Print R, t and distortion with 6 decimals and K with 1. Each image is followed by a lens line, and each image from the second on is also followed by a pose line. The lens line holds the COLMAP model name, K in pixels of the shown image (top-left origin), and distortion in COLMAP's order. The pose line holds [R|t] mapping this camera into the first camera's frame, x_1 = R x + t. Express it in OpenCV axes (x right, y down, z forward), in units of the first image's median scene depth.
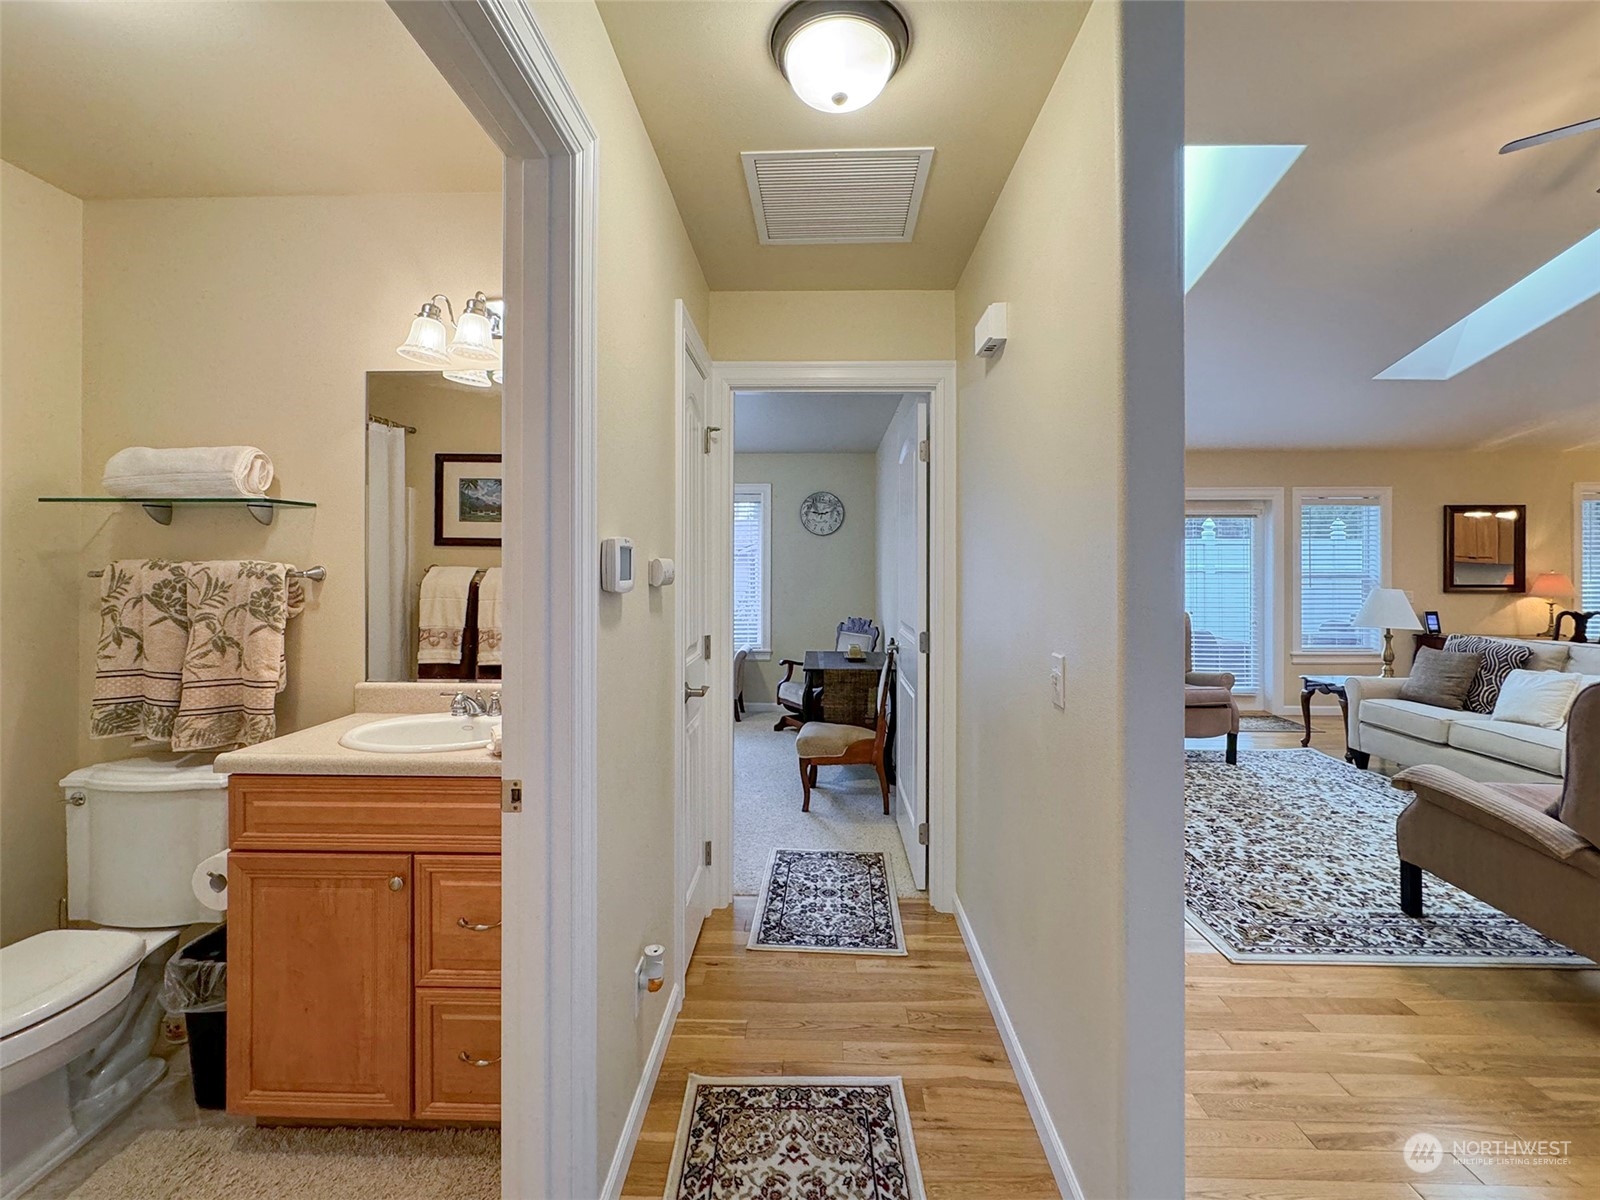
lens RADIAL K [[690.0, 0, 799.6], [0, 690.0, 567.5], [0, 0, 1]] dist [-0.001482, -0.000405]
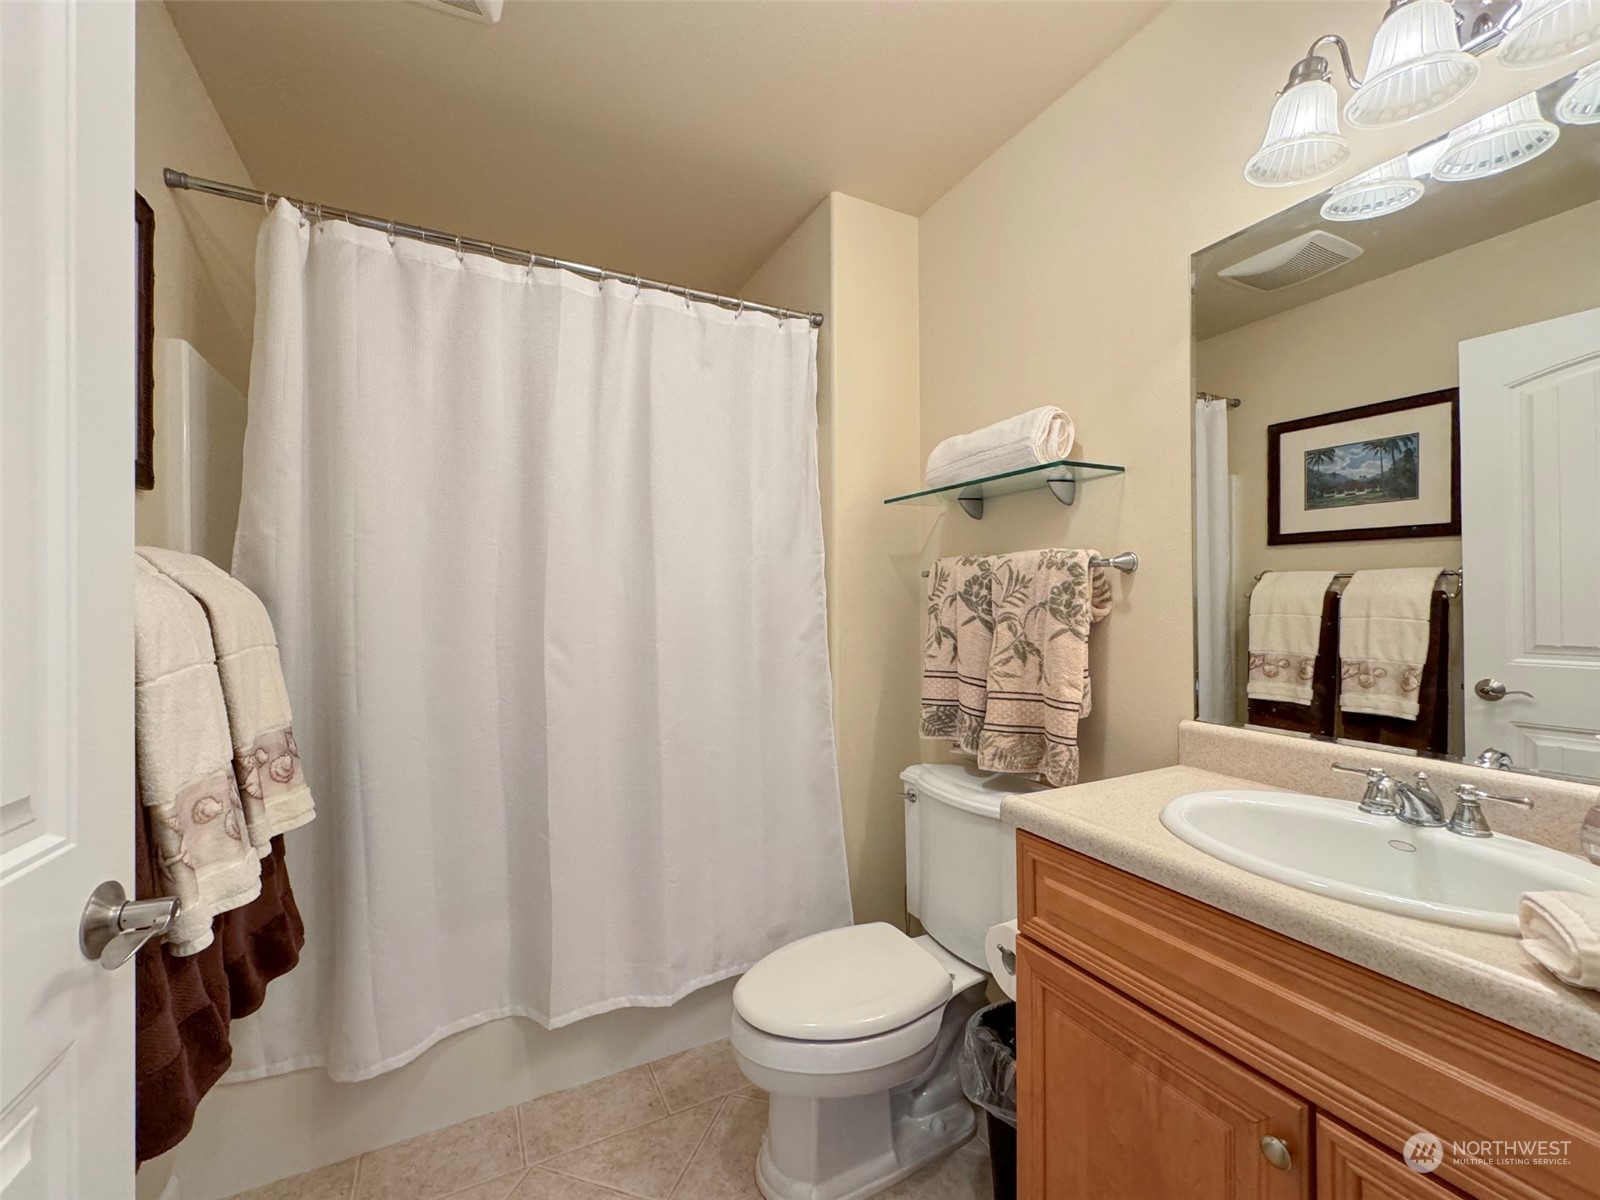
lens RADIAL K [[666.7, 0, 800.0], [0, 666.7, 600.0], [0, 0, 1]] dist [-0.001714, 0.000114]
pose [[0.480599, -0.006068, -0.876919, -0.261282], [0.009190, 0.999956, -0.001883, 0.049498], [0.876892, -0.007154, 0.480634, 0.376967]]
